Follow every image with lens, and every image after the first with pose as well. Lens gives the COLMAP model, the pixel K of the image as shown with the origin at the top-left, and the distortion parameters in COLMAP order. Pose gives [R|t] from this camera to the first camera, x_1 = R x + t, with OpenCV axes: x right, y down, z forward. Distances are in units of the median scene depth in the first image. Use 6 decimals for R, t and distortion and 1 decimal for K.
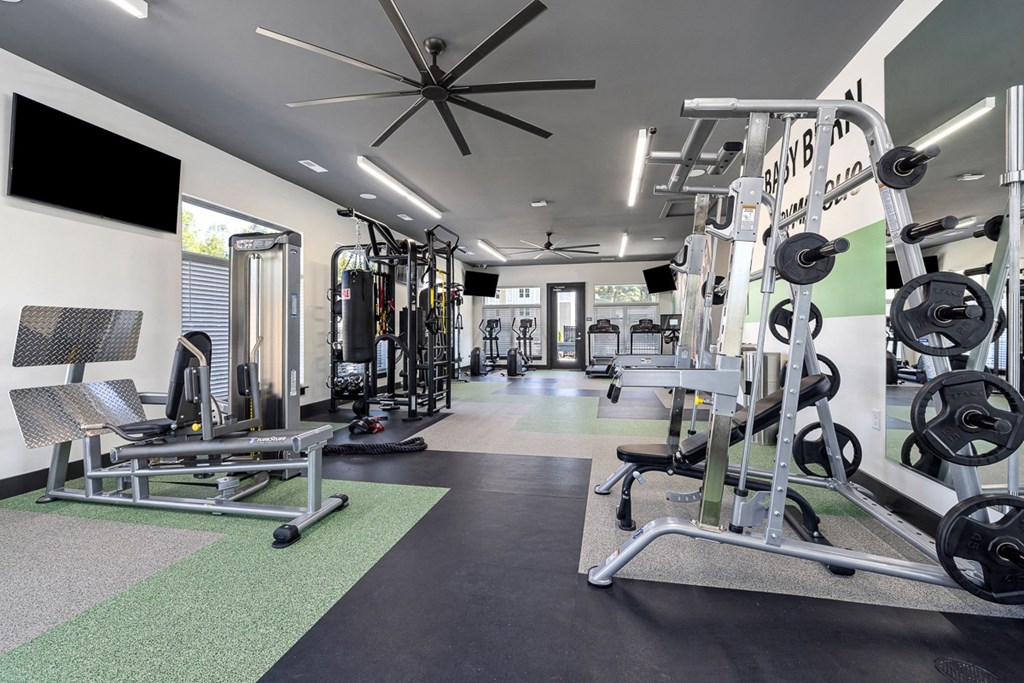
lens RADIAL K [[431.0, 0, 506.1], [0, 431.0, 338.3], [0, 0, 1]] dist [0.000488, 0.000078]
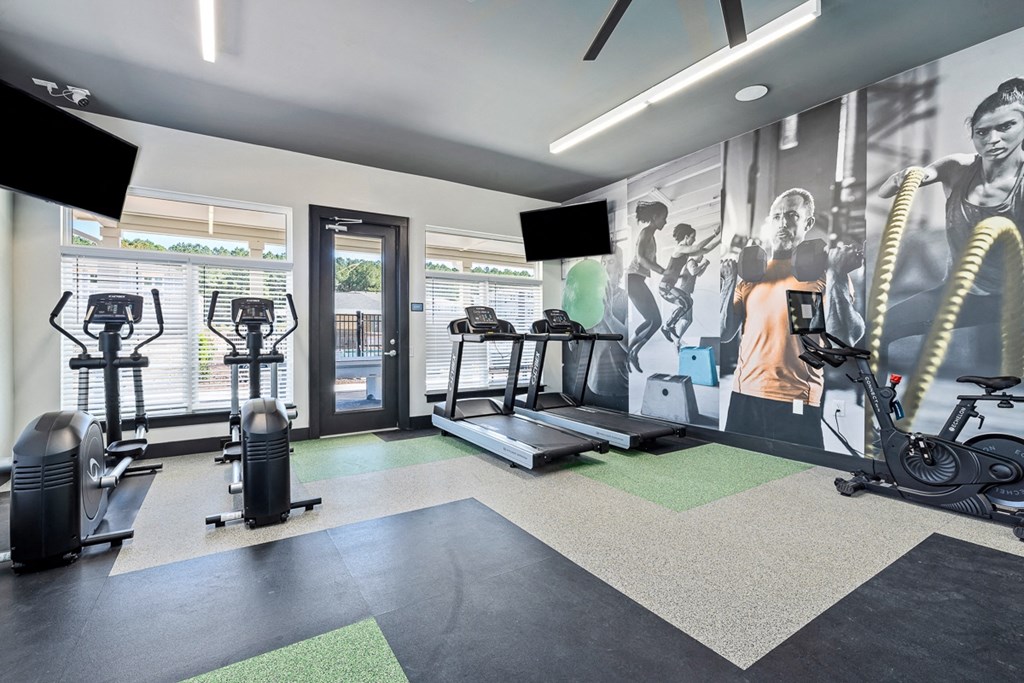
lens RADIAL K [[431.0, 0, 506.1], [0, 431.0, 338.3], [0, 0, 1]] dist [0.000488, 0.000078]
pose [[0.734971, -0.011048, 0.678009, -0.035304], [0.004915, 0.999928, 0.010965, -0.016438], [-0.678081, -0.004726, 0.734972, 0.621946]]
